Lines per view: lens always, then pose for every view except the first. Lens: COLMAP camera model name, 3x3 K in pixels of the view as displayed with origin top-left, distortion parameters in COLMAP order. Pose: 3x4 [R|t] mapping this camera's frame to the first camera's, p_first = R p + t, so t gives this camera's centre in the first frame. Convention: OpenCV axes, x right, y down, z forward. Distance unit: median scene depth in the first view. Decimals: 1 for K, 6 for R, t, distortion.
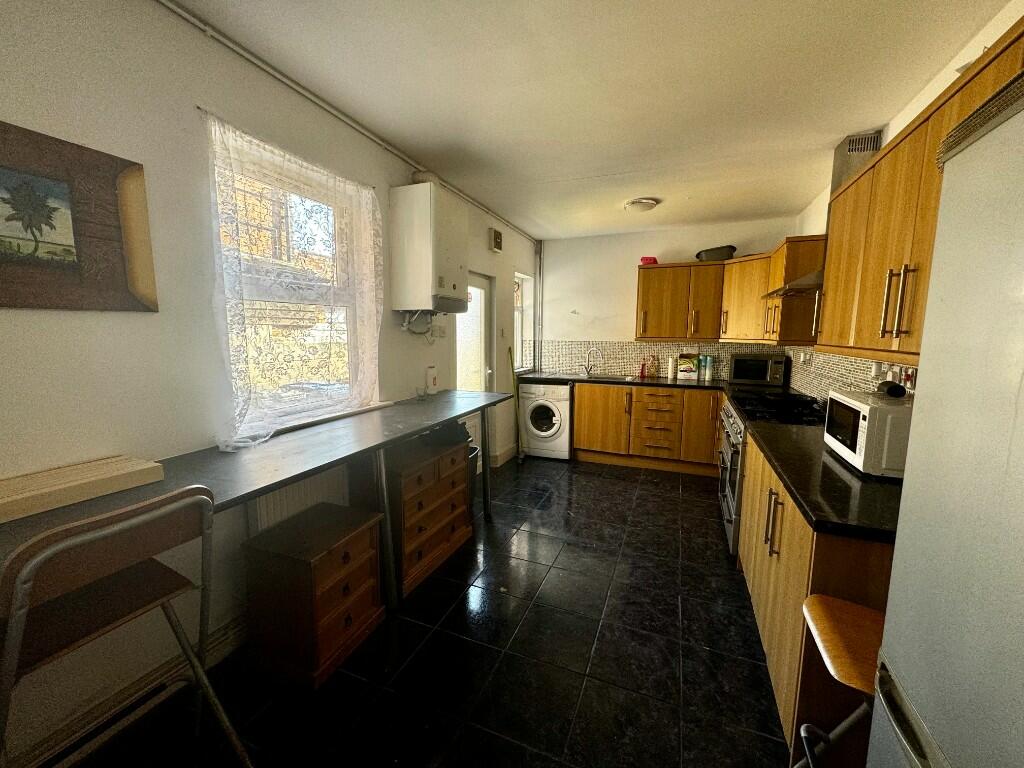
lens RADIAL K [[409.0, 0, 510.7], [0, 409.0, 385.0], [0, 0, 1]] dist [-0.003451, 0.000096]
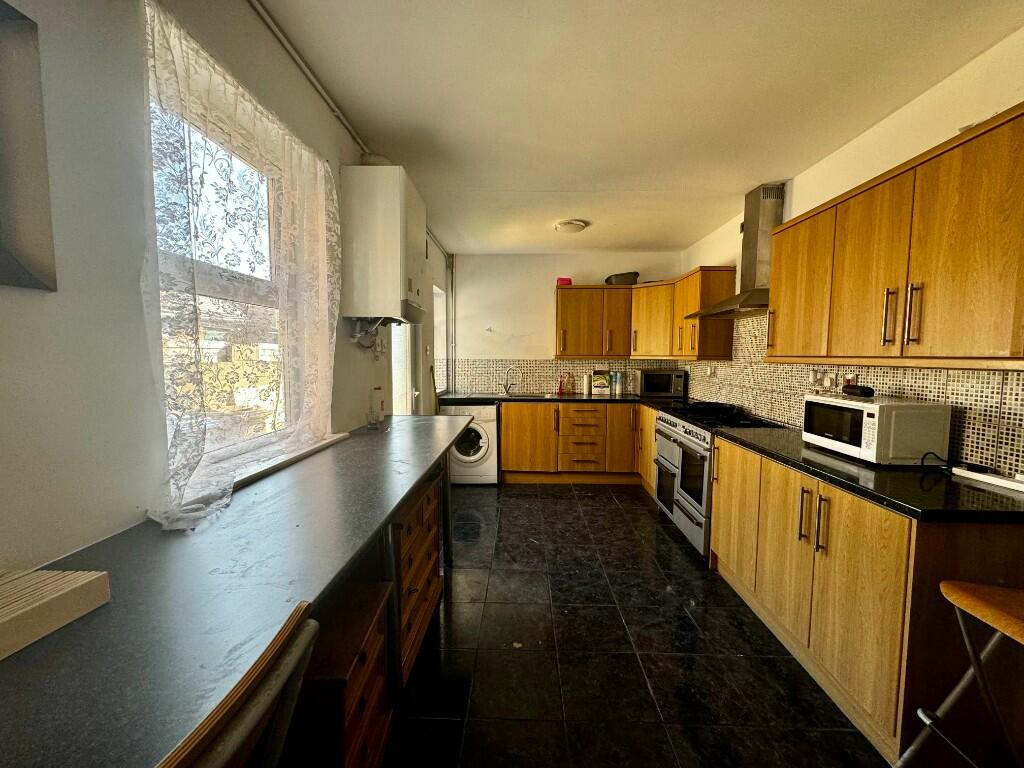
lens RADIAL K [[409.0, 0, 512.0], [0, 409.0, 384.7], [0, 0, 1]] dist [-0.003451, 0.000096]
pose [[0.935200, -0.026931, 0.353095, -0.165770], [0.046680, 0.997778, -0.047534, 0.000493], [-0.351031, 0.060936, 0.934379, 0.094606]]
